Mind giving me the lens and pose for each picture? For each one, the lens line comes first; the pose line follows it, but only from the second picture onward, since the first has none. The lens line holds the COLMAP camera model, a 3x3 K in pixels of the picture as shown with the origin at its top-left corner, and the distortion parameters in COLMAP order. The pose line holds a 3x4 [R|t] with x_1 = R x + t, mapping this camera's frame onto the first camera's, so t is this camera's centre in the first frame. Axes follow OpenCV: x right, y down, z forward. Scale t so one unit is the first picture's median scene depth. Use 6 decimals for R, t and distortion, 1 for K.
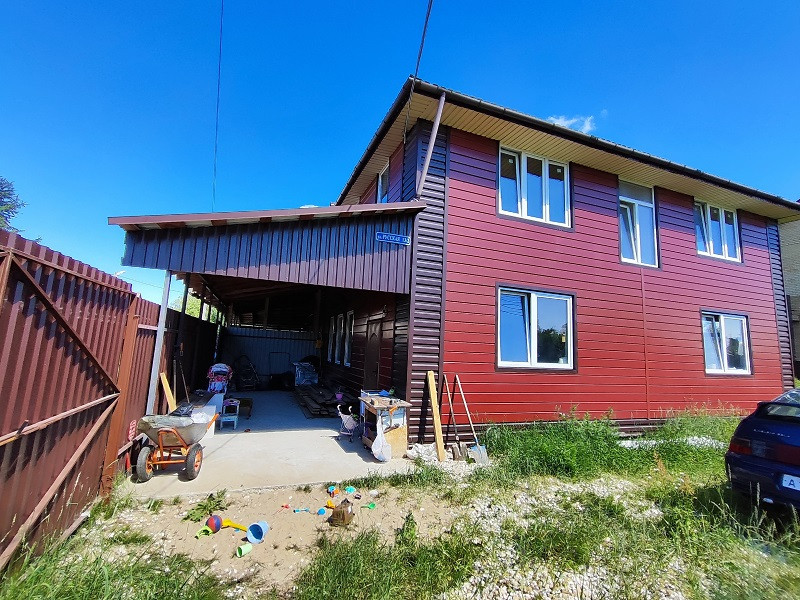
lens RADIAL K [[375.3, 0, 395.8], [0, 375.3, 297.1], [0, 0, 1]] dist [-0.027114, 0.000593]
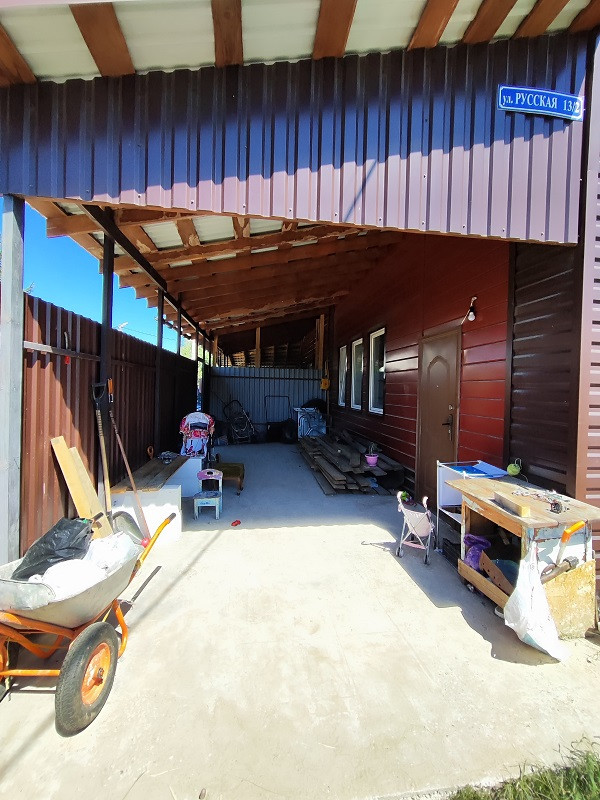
lens RADIAL K [[375.3, 0, 300.0], [0, 375.3, 400.0], [0, 0, 1]] dist [-0.027114, 0.000593]
pose [[0.973145, -0.016982, -0.229568, -0.147012], [0.052915, 0.987072, 0.151293, 0.071484], [0.224030, -0.159378, 0.961462, 0.446368]]
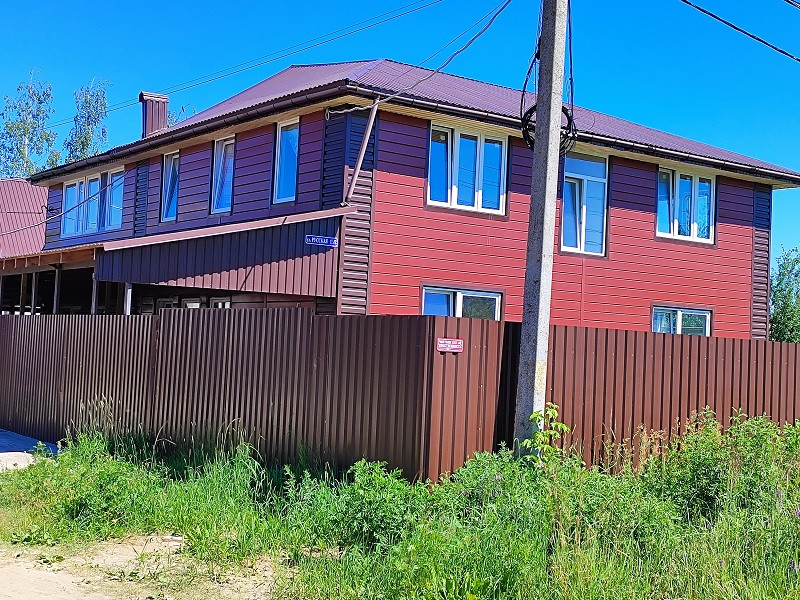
lens RADIAL K [[1147.9, 0, 400.0], [0, 1147.9, 300.0], [0, 0, 1]] dist [-0.006137, -0.008644]
pose [[0.967185, 0.007970, 0.253950, -0.484234], [-0.036360, 0.993562, 0.107298, -0.282899], [-0.251460, -0.113011, 0.961247, -1.657298]]
